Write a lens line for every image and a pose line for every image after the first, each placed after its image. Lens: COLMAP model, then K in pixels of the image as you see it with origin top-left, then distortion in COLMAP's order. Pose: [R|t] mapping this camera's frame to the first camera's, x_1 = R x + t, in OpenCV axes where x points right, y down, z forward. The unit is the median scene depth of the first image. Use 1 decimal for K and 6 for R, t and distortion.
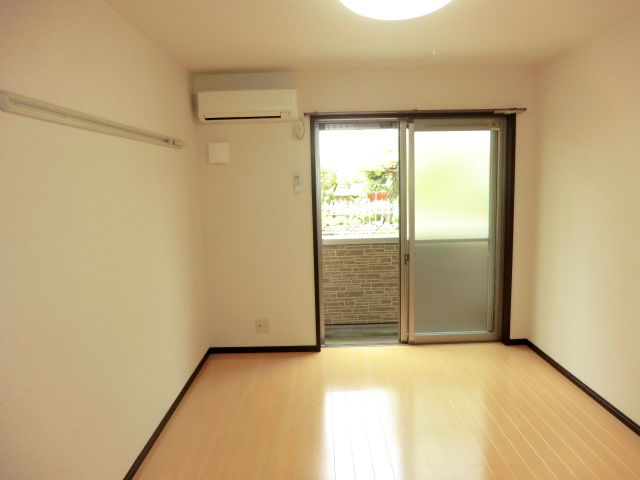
lens RADIAL K [[458.1, 0, 321.1], [0, 458.1, 245.6], [0, 0, 1]] dist [-0.123486, 0.129258]
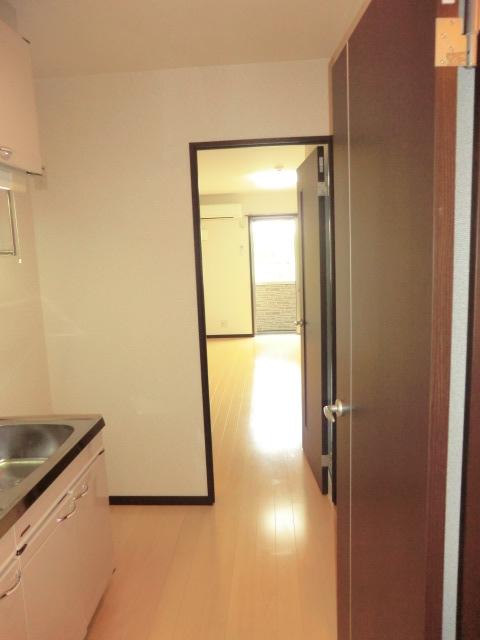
lens RADIAL K [[458.1, 0, 240.0], [0, 458.1, 320.0], [0, 0, 1]] dist [-0.123486, 0.129258]
pose [[0.998132, -0.004919, -0.060890, 0.056485], [0.005494, 0.999942, 0.009269, 0.142701], [0.060841, -0.009586, 0.998101, -0.942466]]
